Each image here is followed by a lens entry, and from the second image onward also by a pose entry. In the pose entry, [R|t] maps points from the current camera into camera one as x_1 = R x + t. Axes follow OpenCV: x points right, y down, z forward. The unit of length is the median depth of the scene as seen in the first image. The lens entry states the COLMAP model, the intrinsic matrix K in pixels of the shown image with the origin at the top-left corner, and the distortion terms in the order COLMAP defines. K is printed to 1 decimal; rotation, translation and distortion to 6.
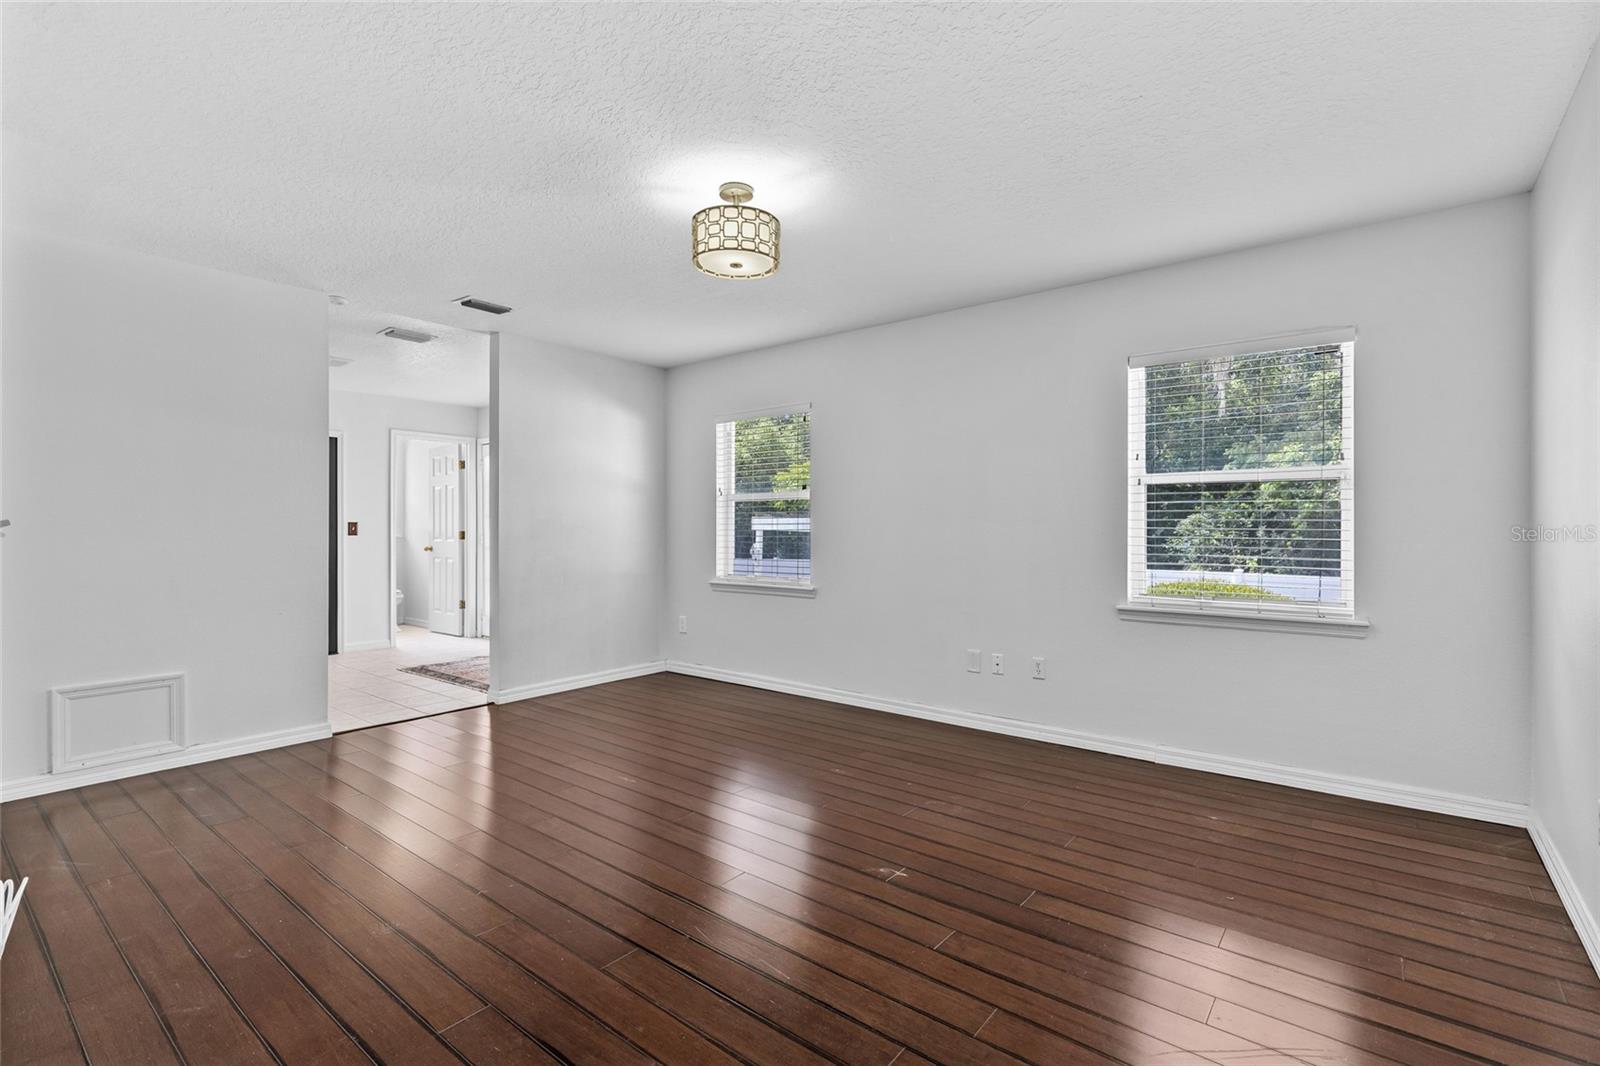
lens RADIAL K [[723.8, 0, 797.2], [0, 723.8, 533.3], [0, 0, 1]] dist [0.003448, -0.001214]
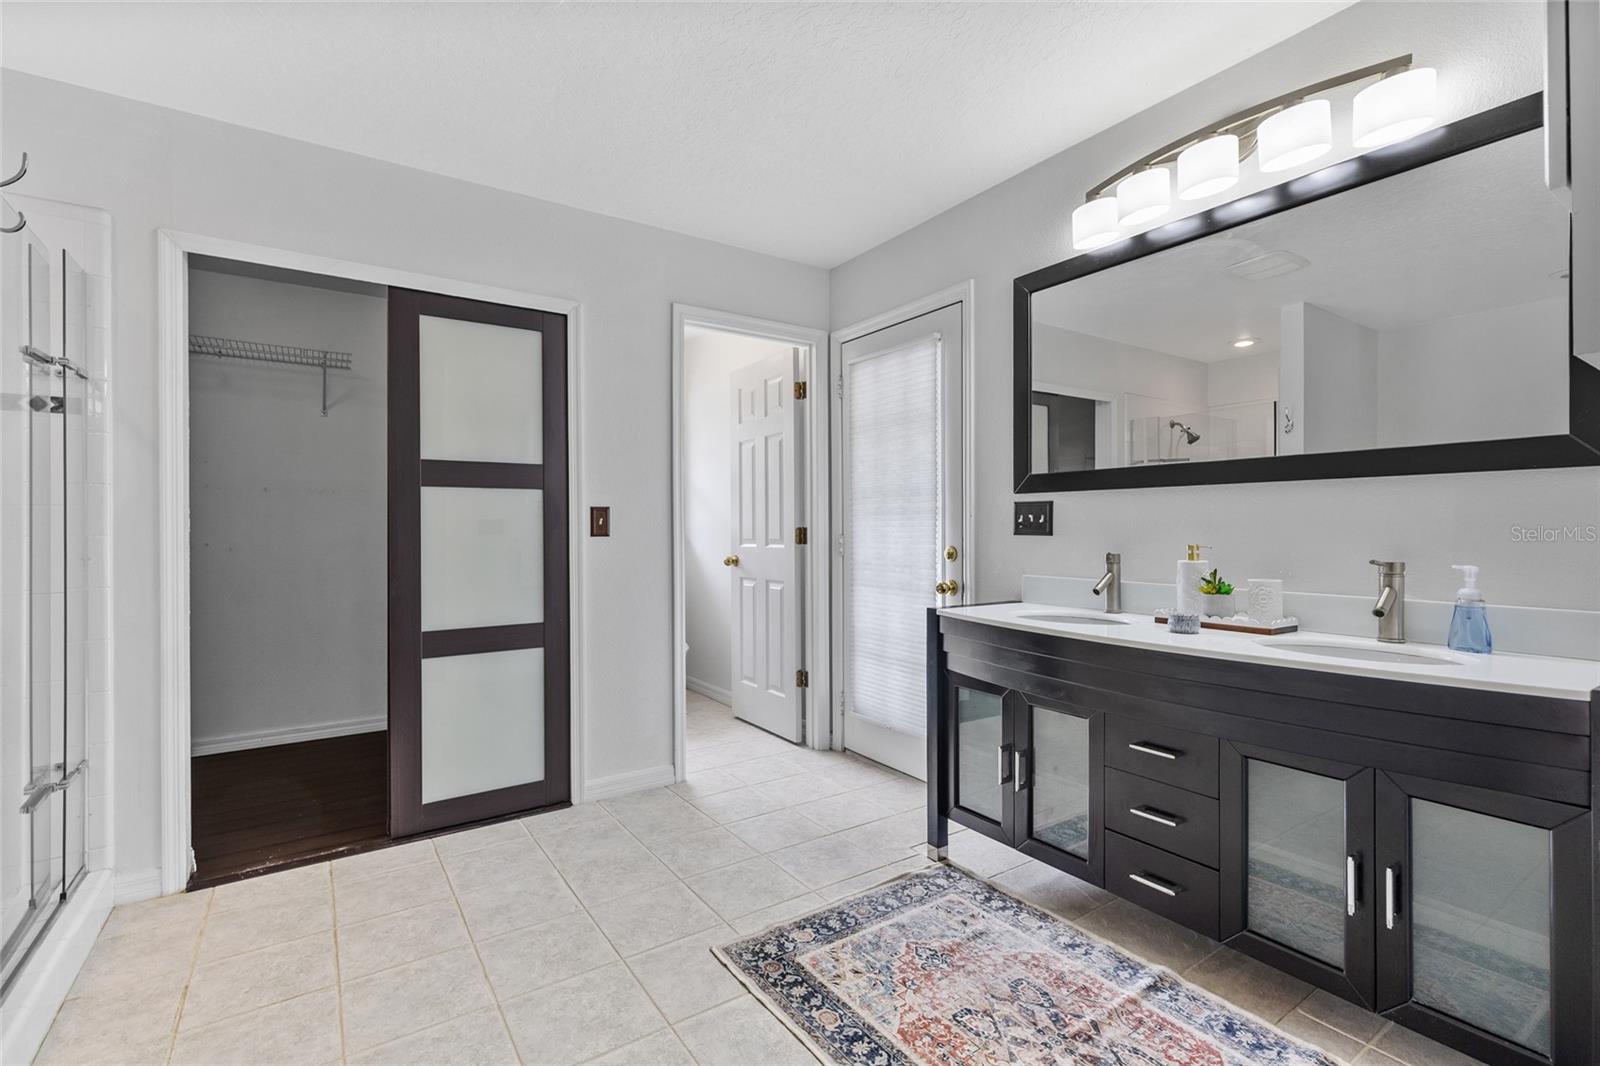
lens RADIAL K [[723.8, 0, 802.8], [0, 723.8, 531.3], [0, 0, 1]] dist [0.003448, -0.001214]
pose [[0.955268, -0.004948, -0.295700, -0.317566], [0.003897, 0.999984, -0.004143, 0.001722], [0.295716, 0.002805, 0.955272, 0.535485]]
